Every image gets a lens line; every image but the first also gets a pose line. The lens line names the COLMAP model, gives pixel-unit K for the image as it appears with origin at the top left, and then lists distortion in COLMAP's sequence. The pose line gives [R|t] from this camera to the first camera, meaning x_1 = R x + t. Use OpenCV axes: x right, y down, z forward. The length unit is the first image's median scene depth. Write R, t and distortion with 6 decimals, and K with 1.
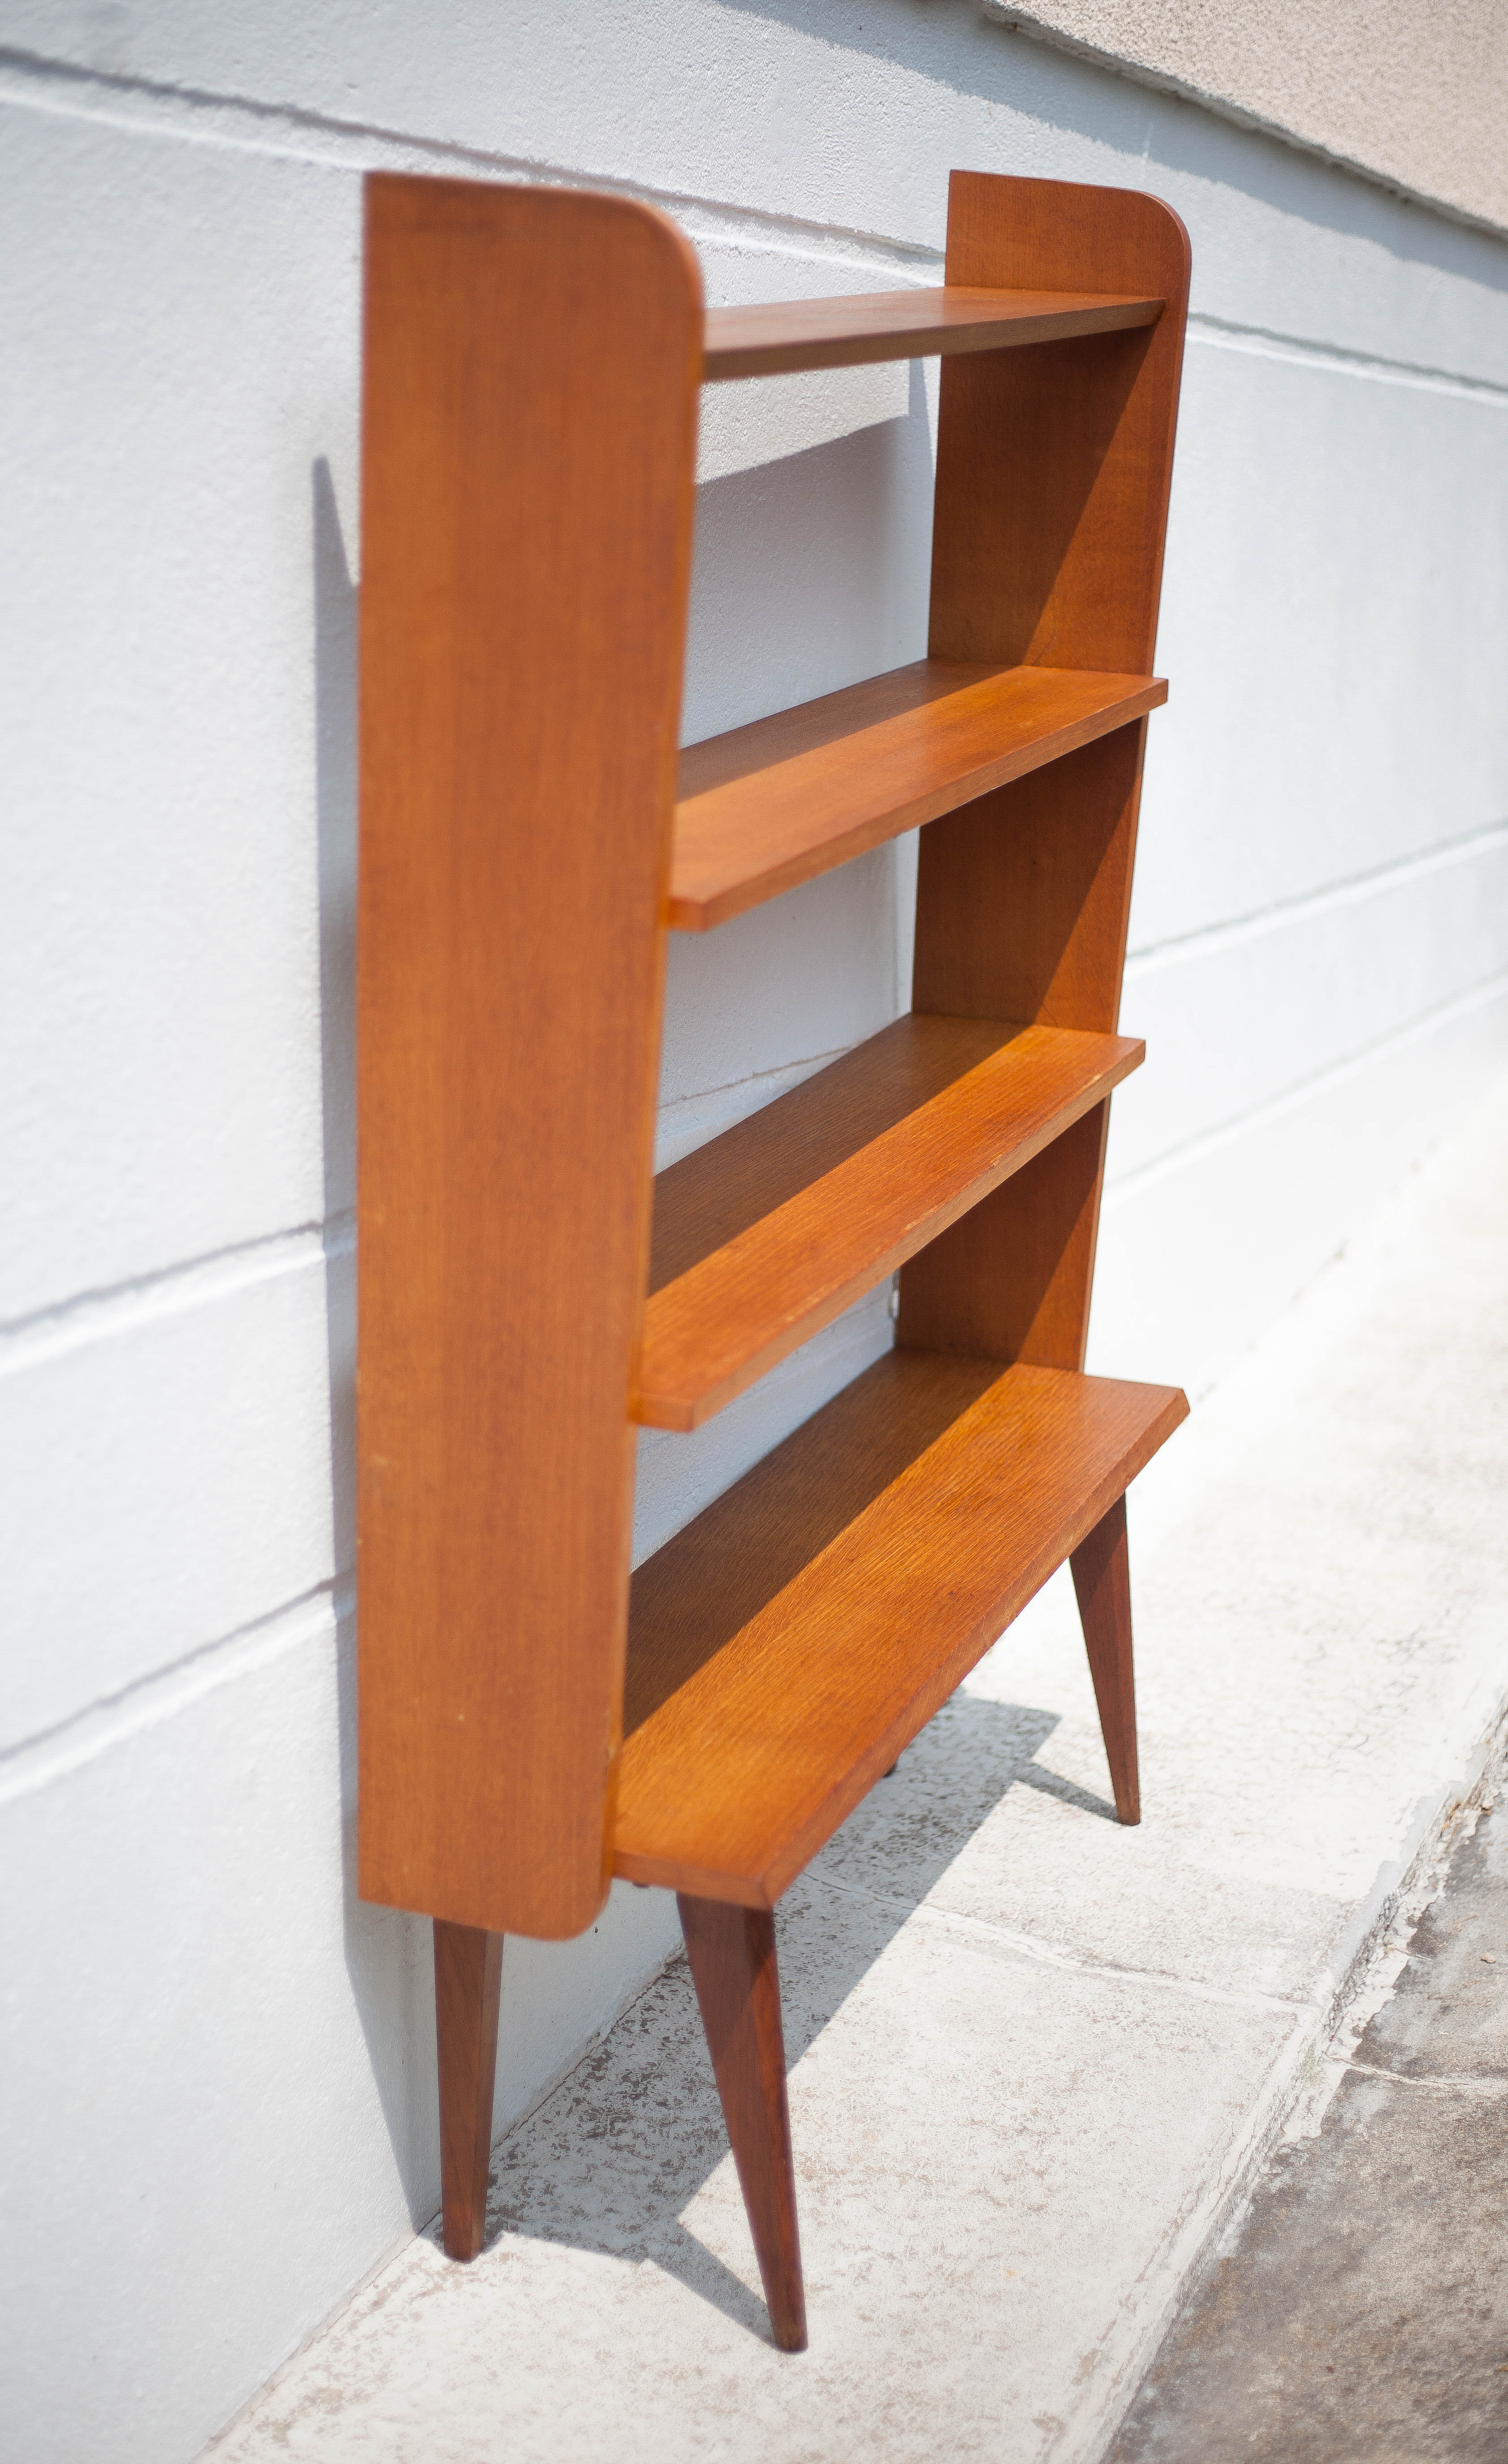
lens RADIAL K [[3730.7, 0, 753.1], [0, 3730.7, 1230.8], [0, 0, 1]] dist [-0.067072, 0.000000]
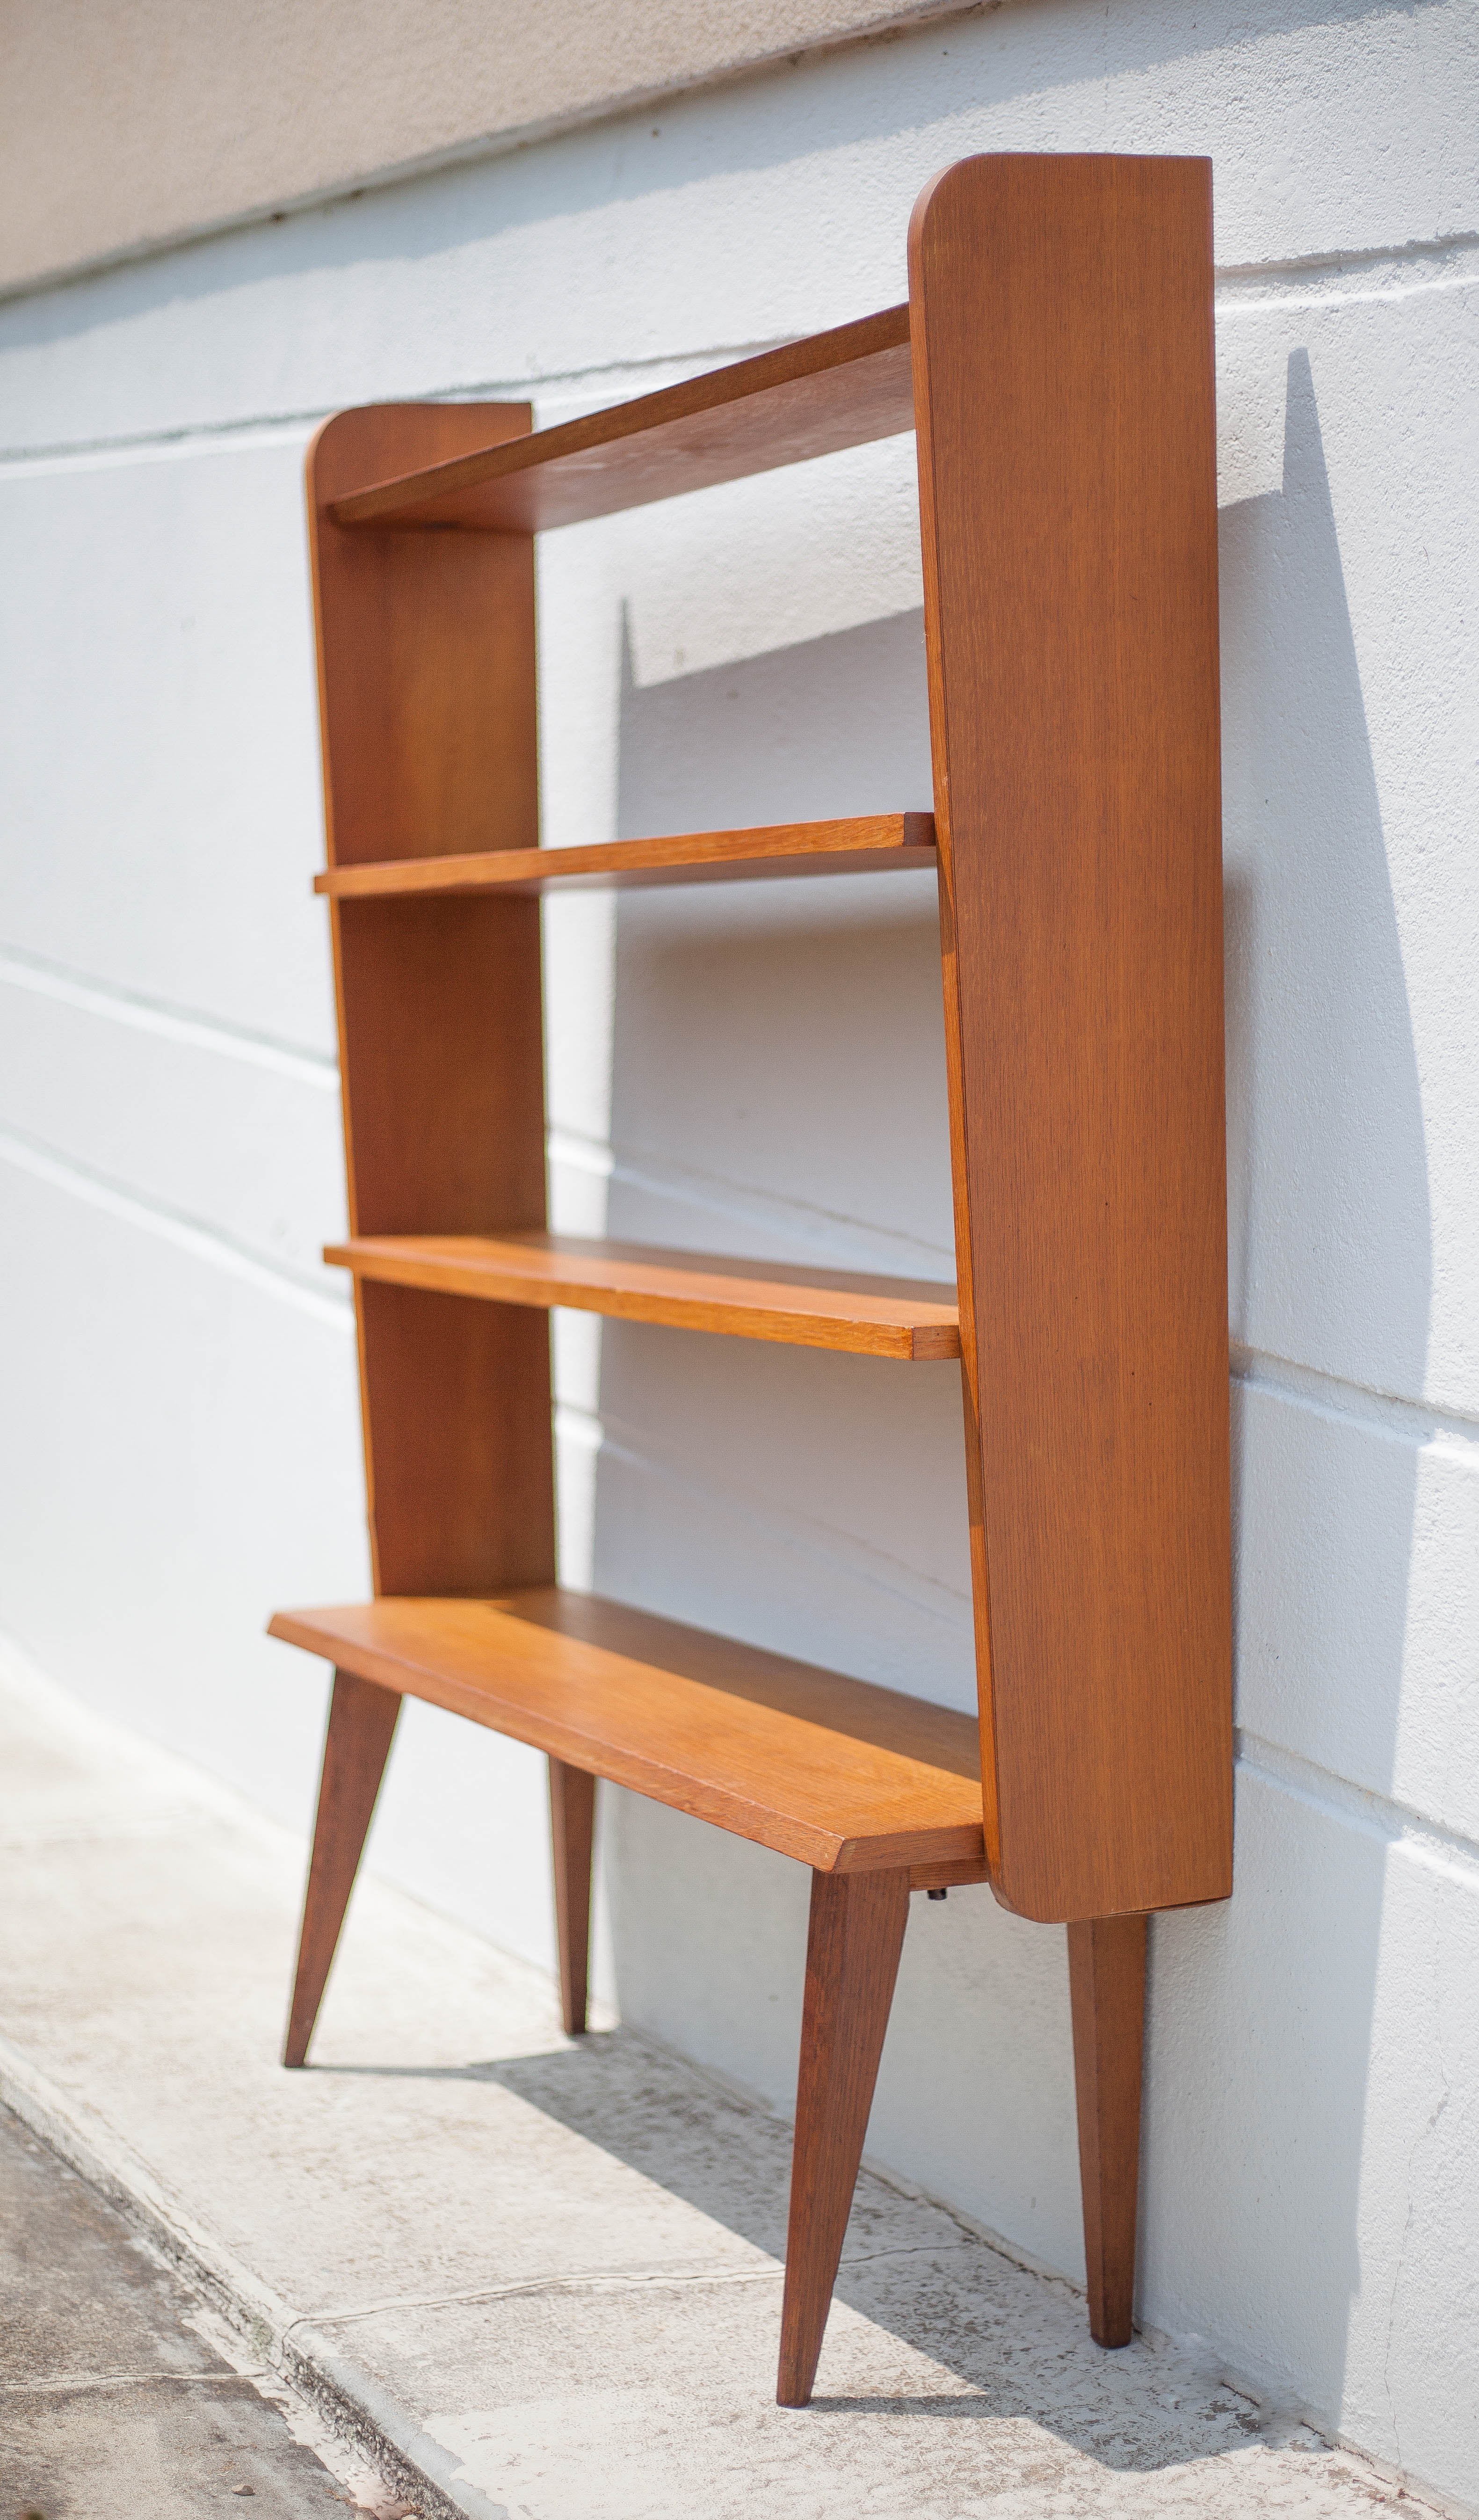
lens RADIAL K [[3800.6, 0, 740.7], [0, 3800.6, 1262.1], [0, 0, 1]] dist [-0.047932, 0.000000]
pose [[-0.668634, 0.033014, -0.742858, 0.809917], [-0.220300, 0.945369, 0.240302, -0.280342], [0.710209, 0.324325, -0.624833, 1.736504]]
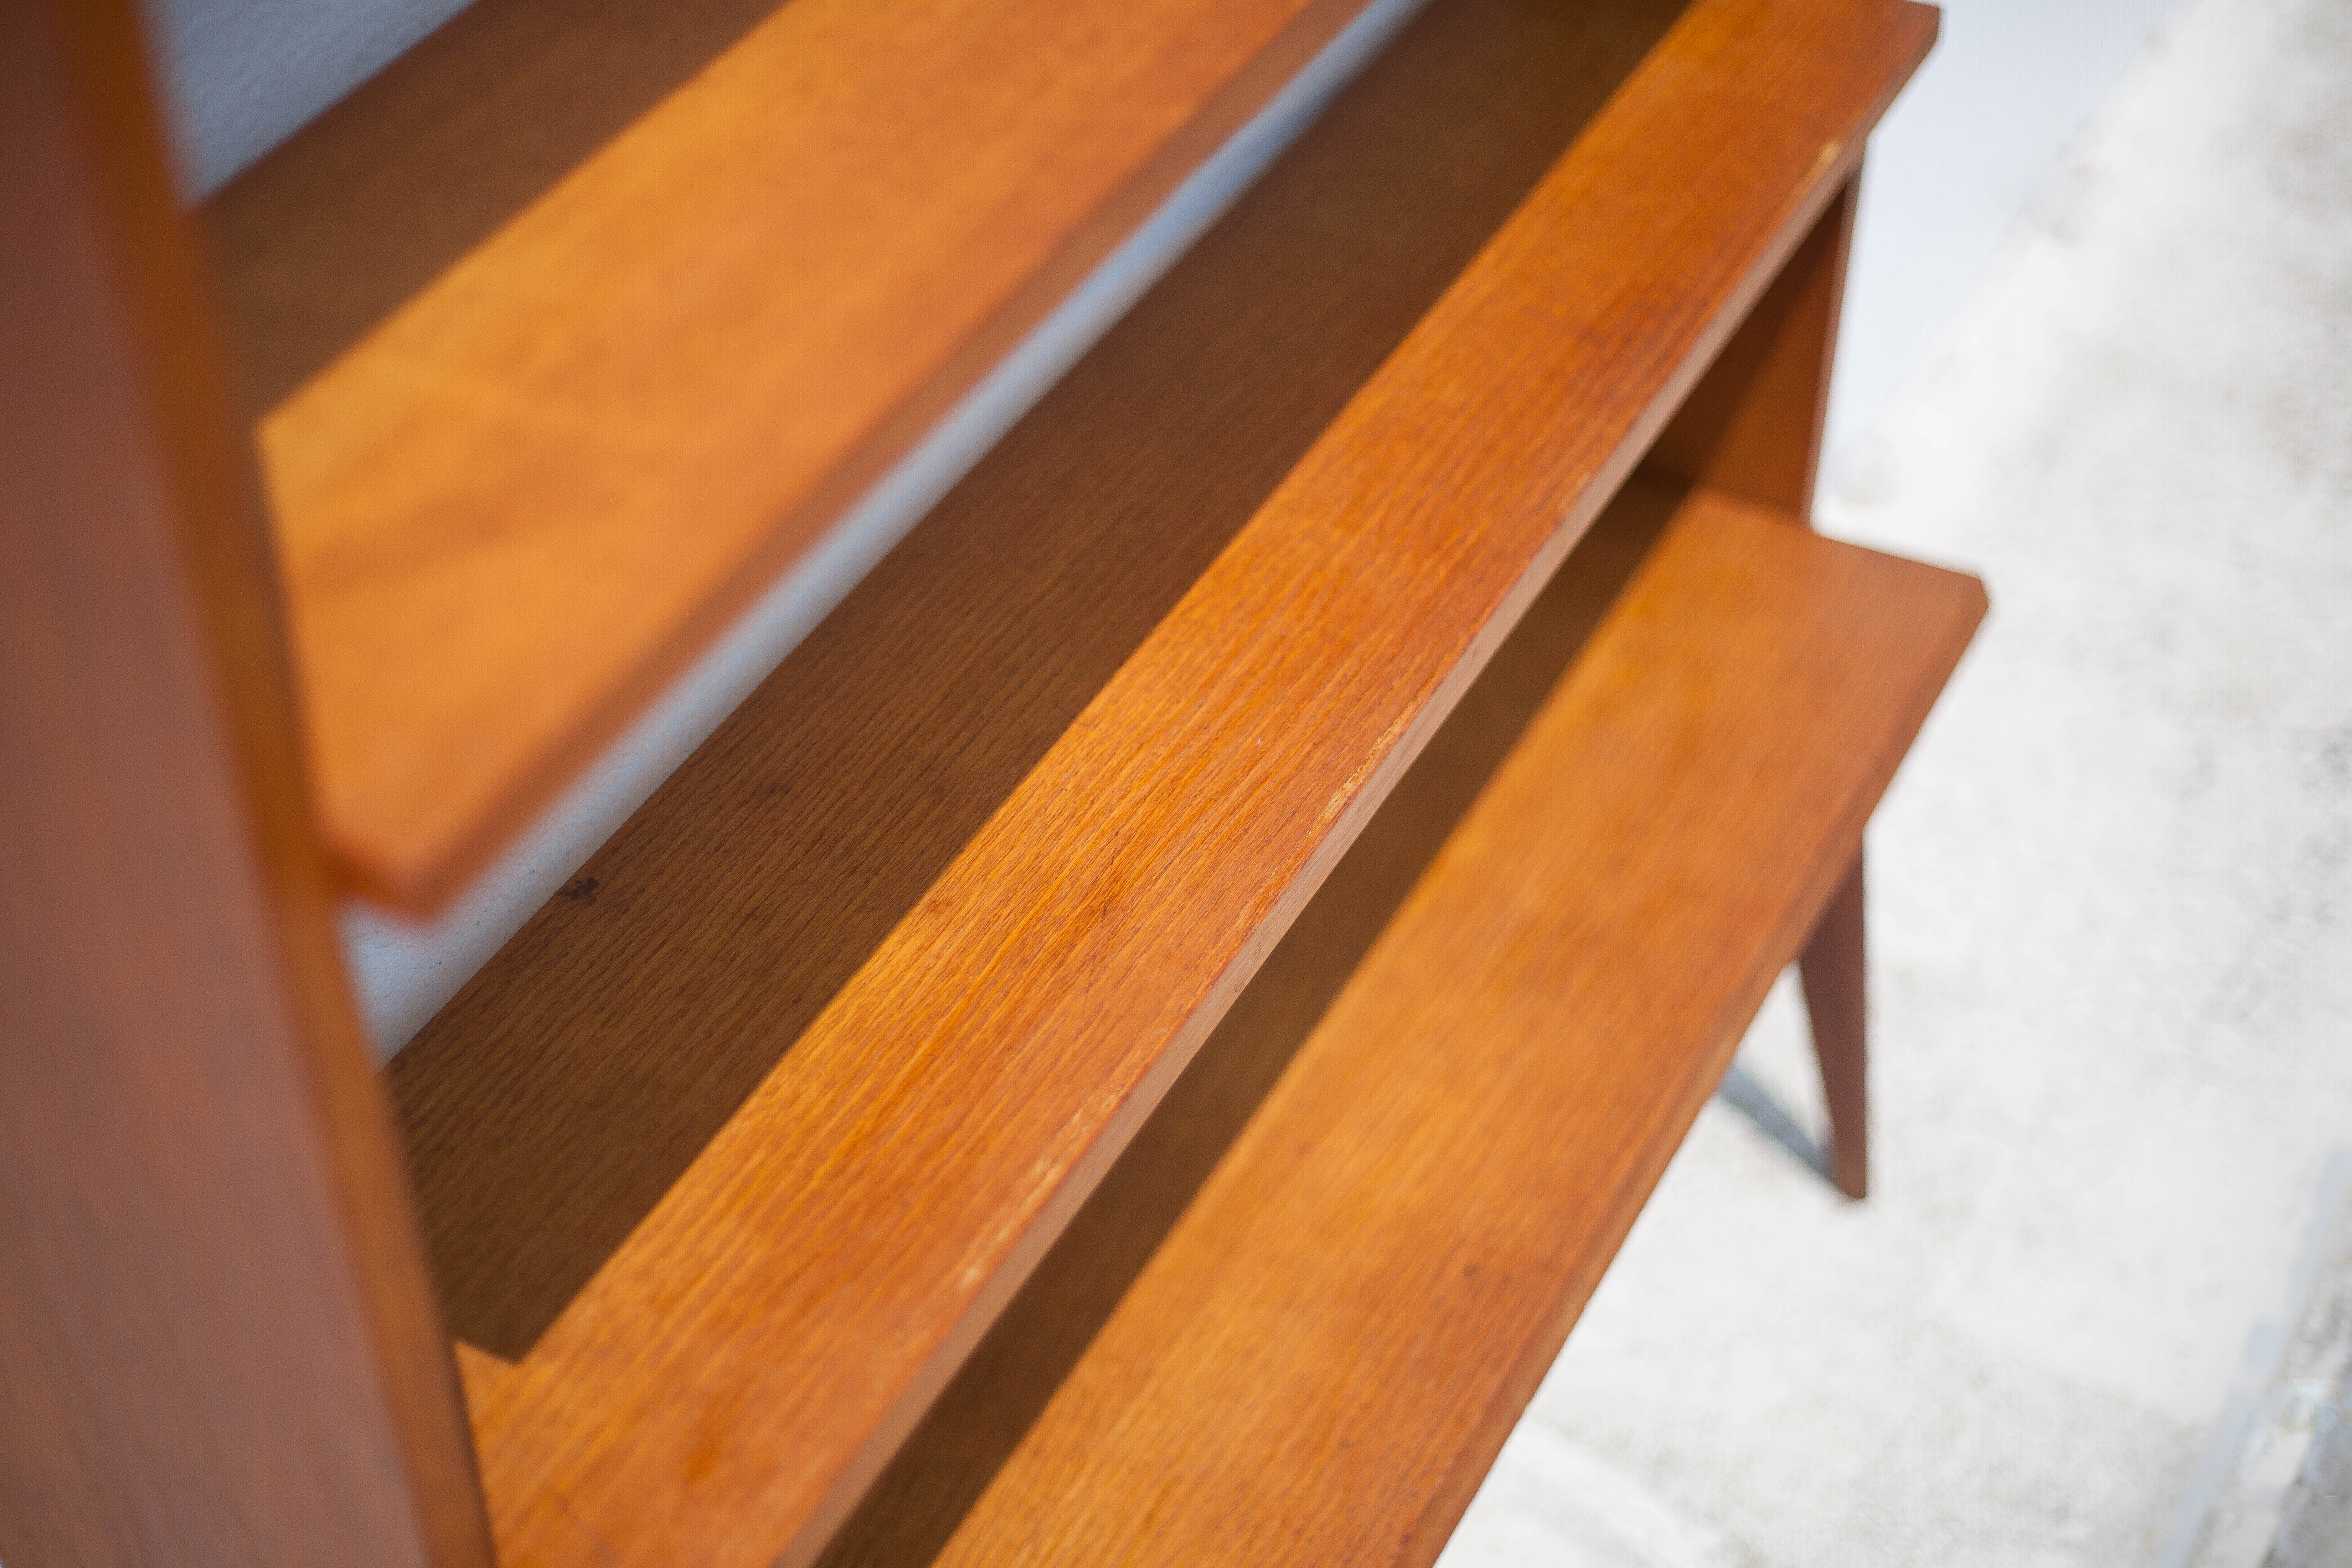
lens RADIAL K [[3557.8, 0, 1176.0], [0, 3557.8, 785.4], [0, 0, 1]] dist [-0.135788, 0.000000]
pose [[0.989826, 0.032353, -0.138553, 0.085564], [0.026695, 0.914283, 0.404195, -0.189390], [0.139754, -0.403782, 0.904118, 0.595213]]
